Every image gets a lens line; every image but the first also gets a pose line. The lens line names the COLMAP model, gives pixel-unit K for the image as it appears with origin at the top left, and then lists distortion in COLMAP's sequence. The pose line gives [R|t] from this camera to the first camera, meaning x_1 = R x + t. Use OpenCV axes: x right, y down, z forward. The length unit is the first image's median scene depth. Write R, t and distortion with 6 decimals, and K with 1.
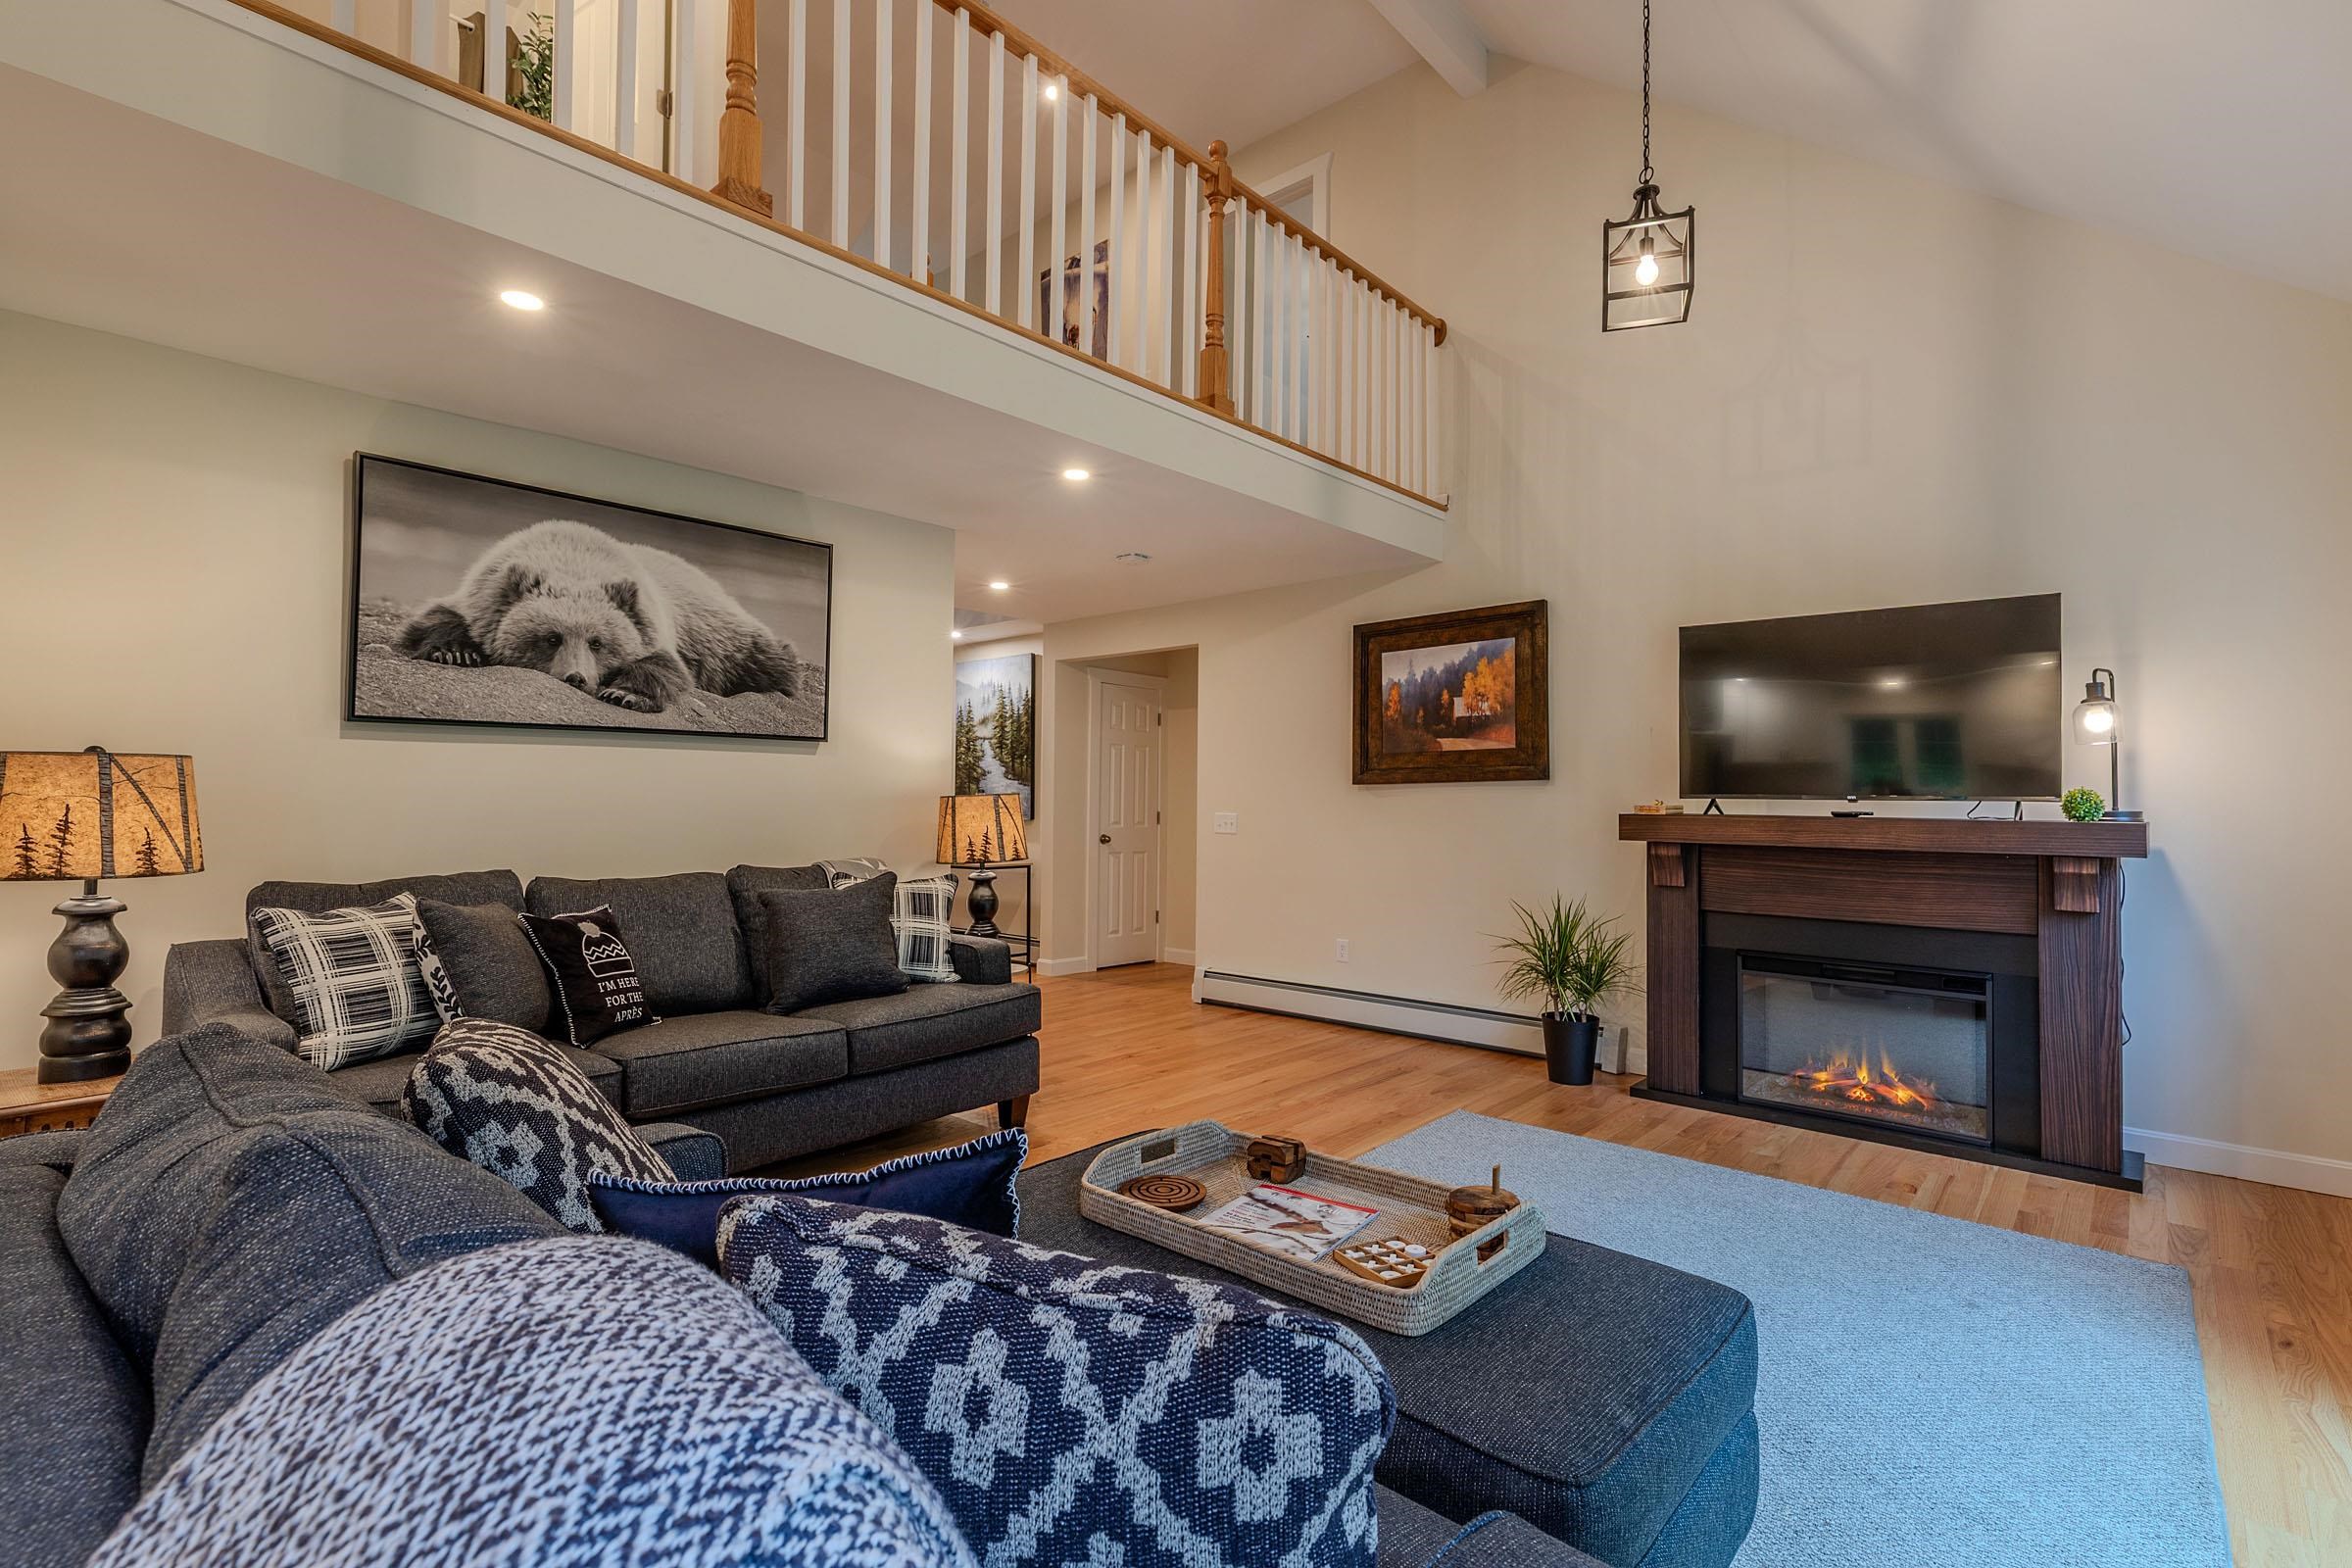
lens RADIAL K [[1078.8, 0, 1181.7], [0, 1078.8, 782.8], [0, 0, 1]] dist [0.004585, 0.000251]
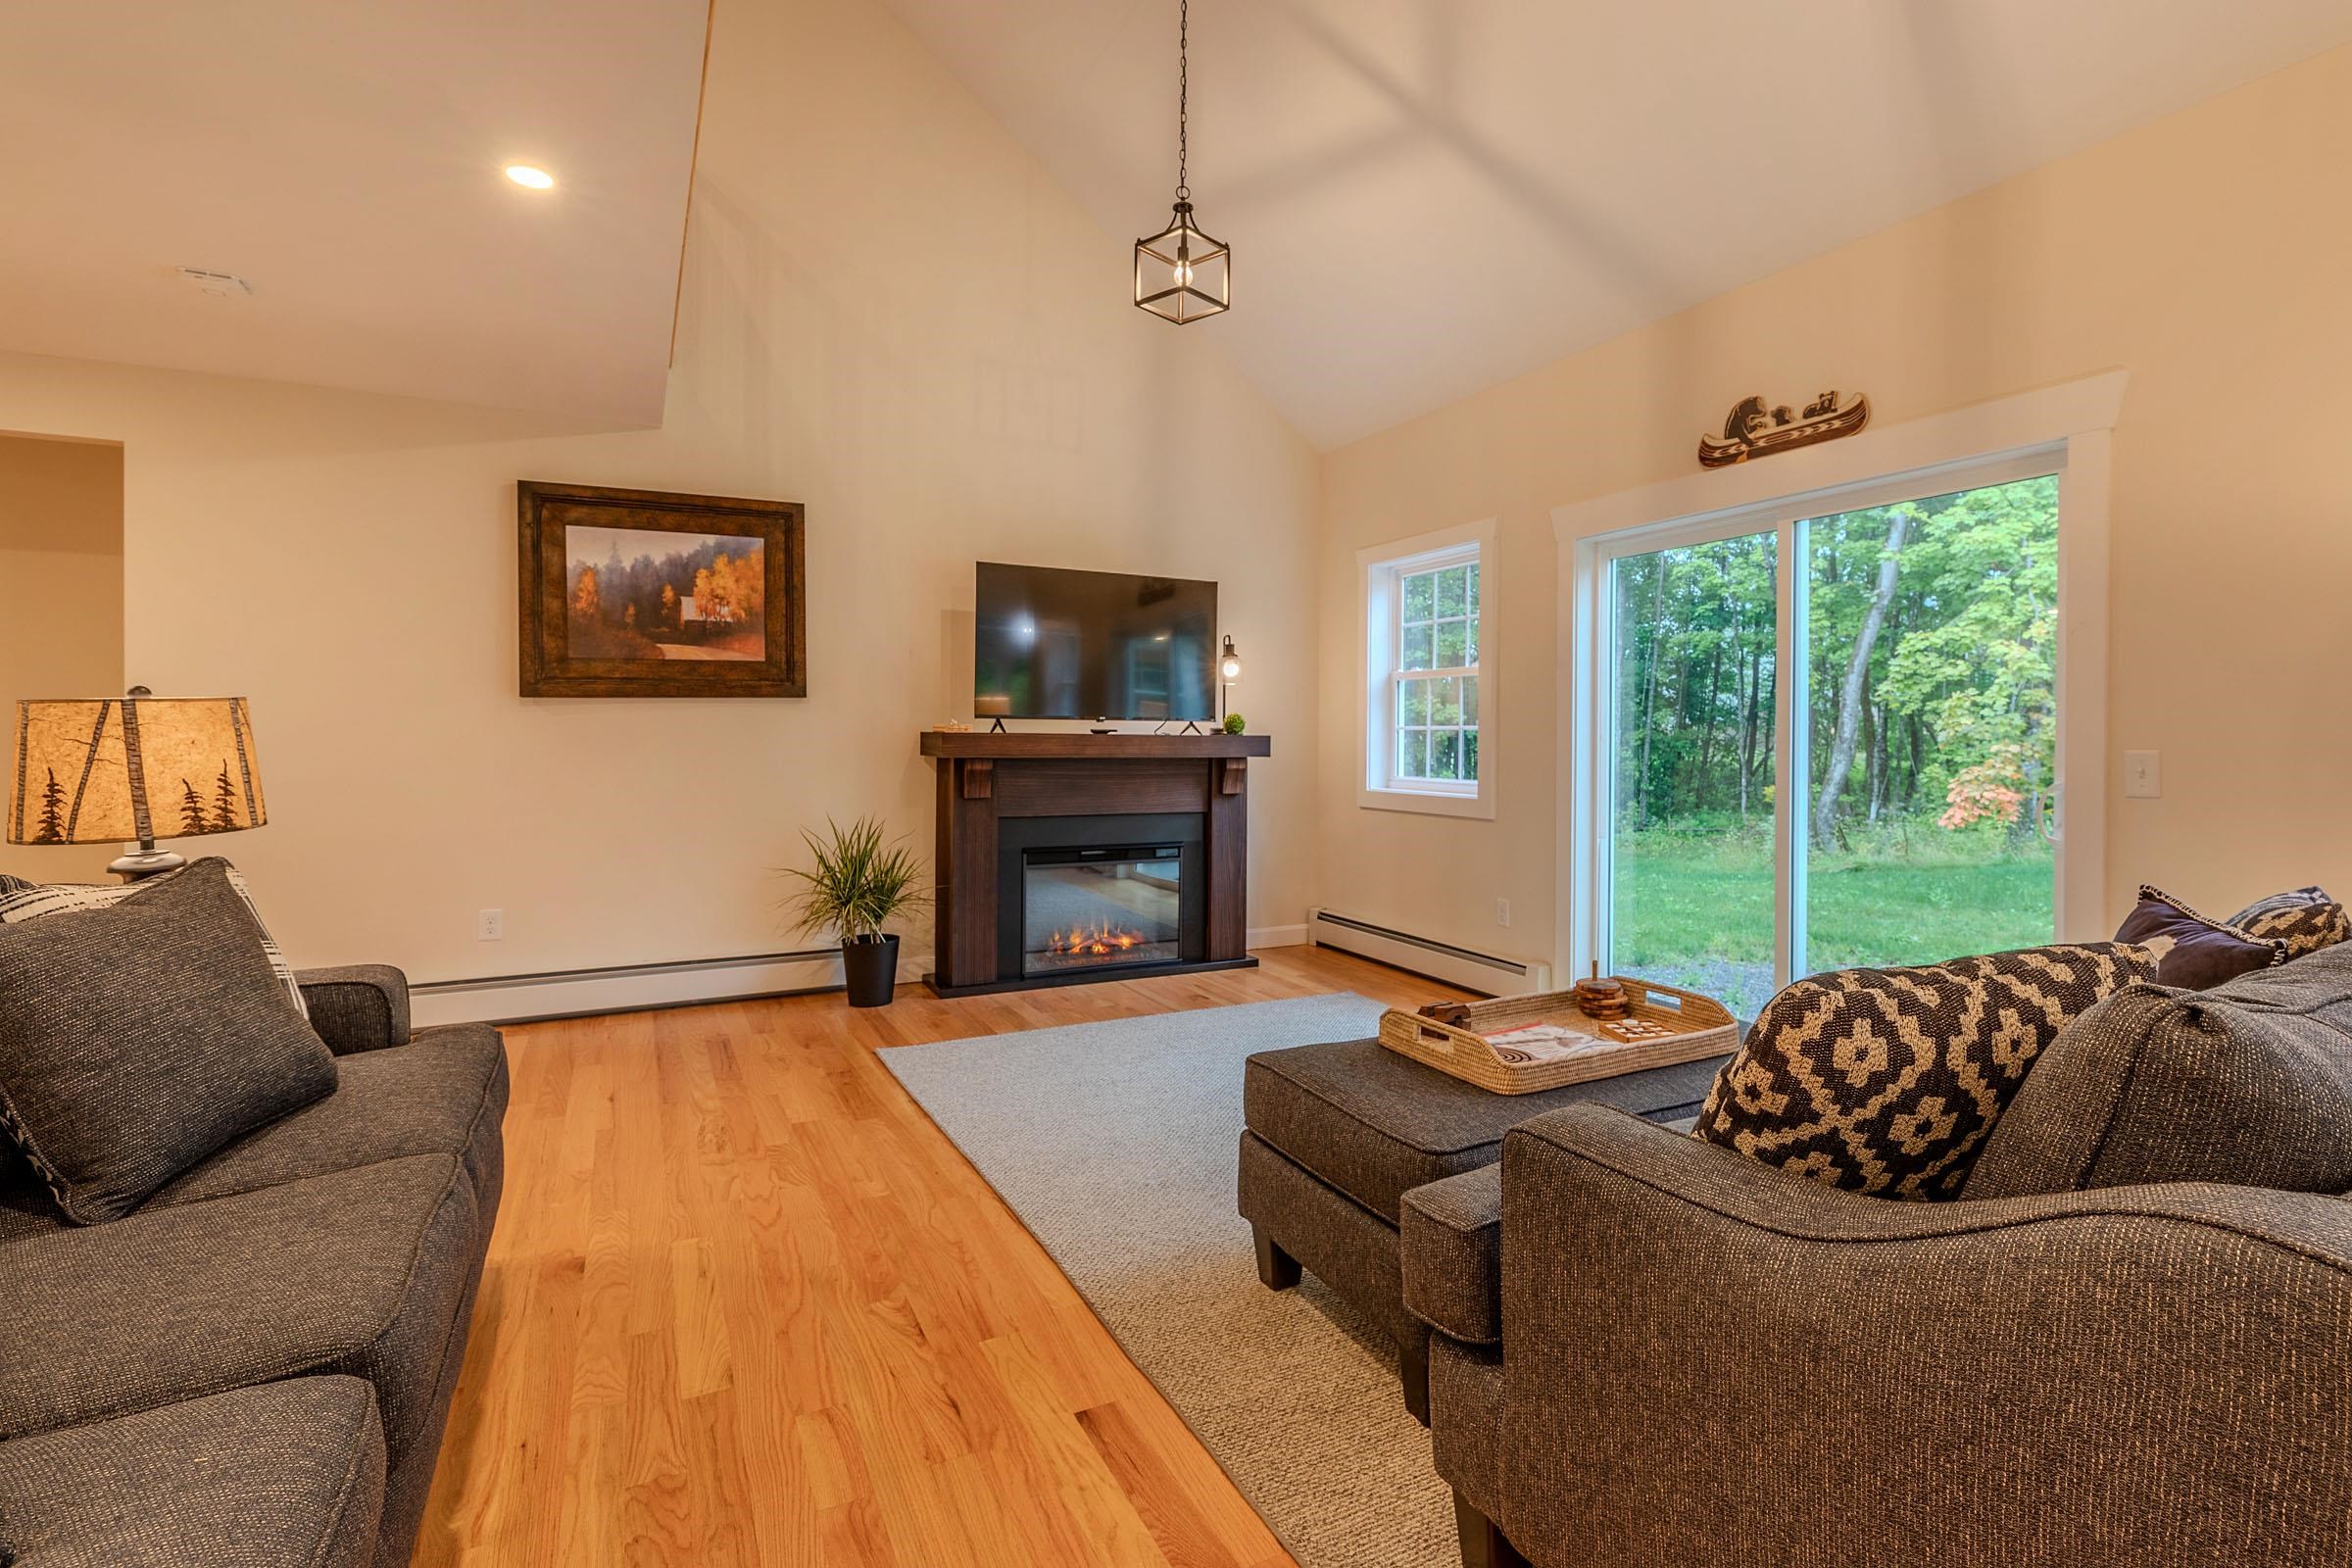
lens RADIAL K [[1105.6, 0, 1239.7], [0, 1105.6, 742.1], [0, 0, 1]] dist [-0.000669, 0.000079]
pose [[0.341173, -0.011268, 0.939933, -0.592732], [-0.016289, 0.999707, 0.017897, 0.017040], [-0.939859, -0.021417, 0.340889, 0.430550]]
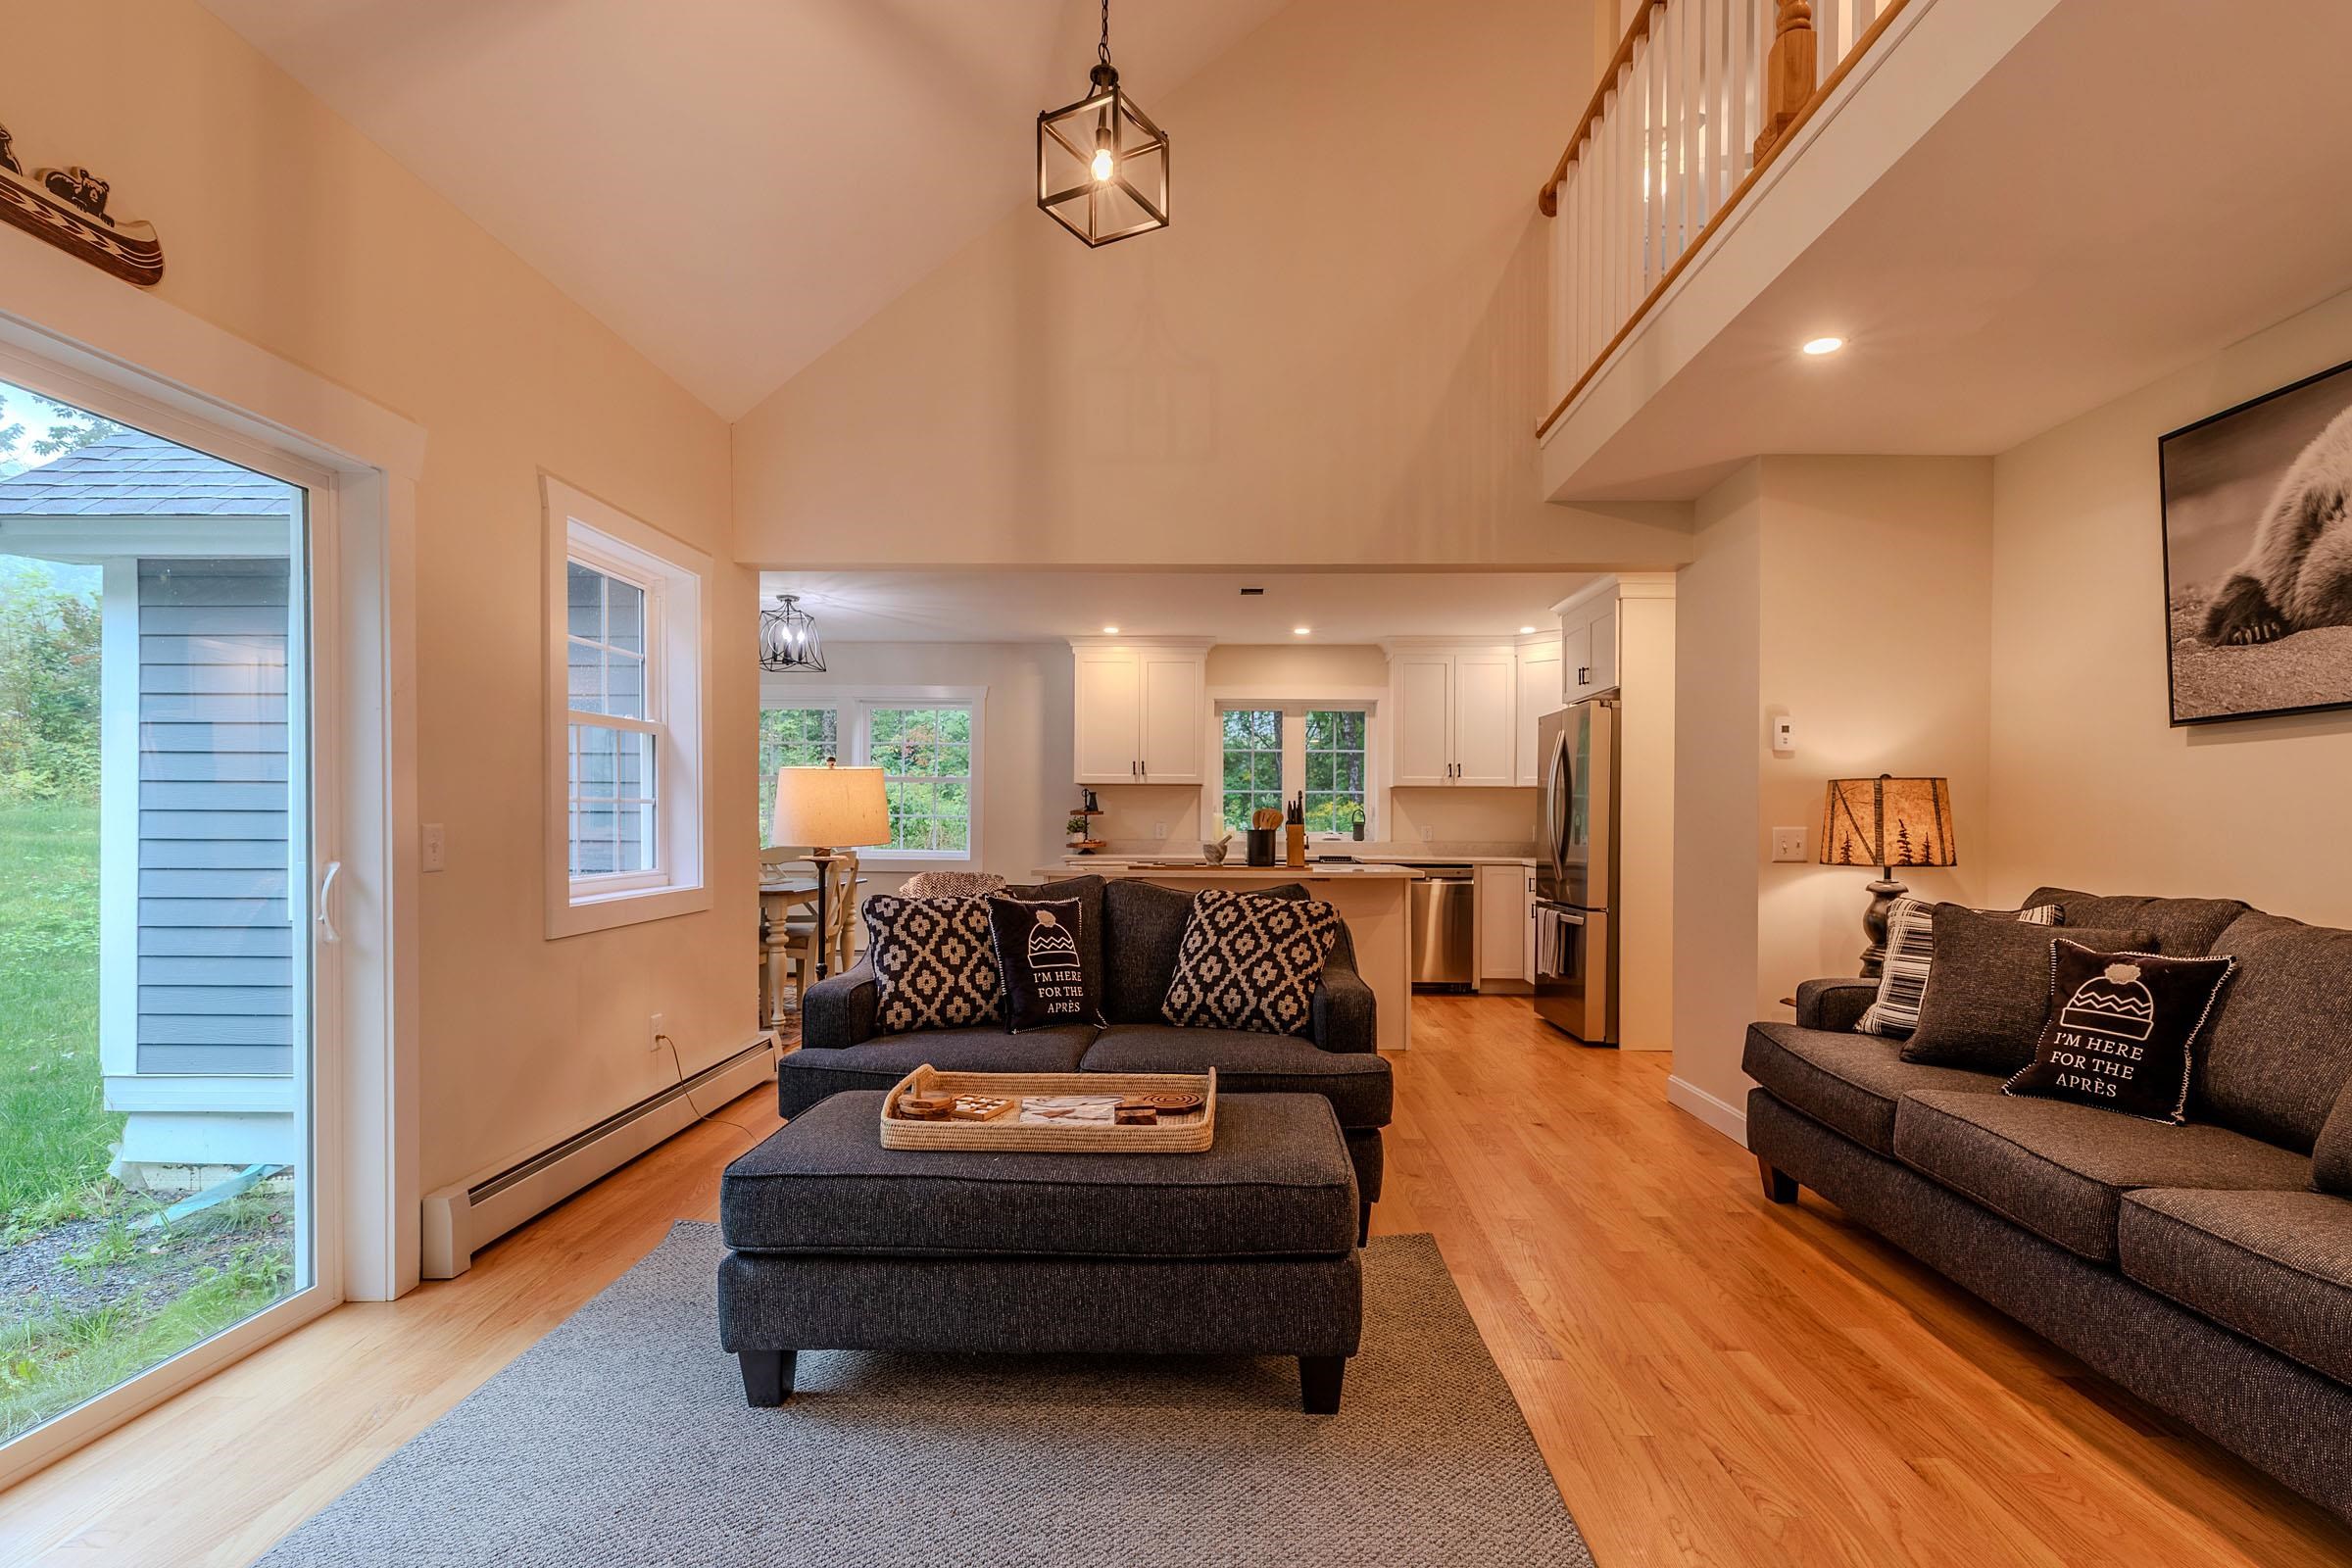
lens RADIAL K [[1128.7, 0, 1216.9], [0, 1128.7, 776.1], [0, 0, 1]] dist [0.010217, 0.000998]
pose [[-0.751728, -0.037646, -0.658398, 0.417301], [-0.002561, 0.998528, -0.054170, 0.033955], [0.659469, -0.039034, -0.750718, 1.022639]]
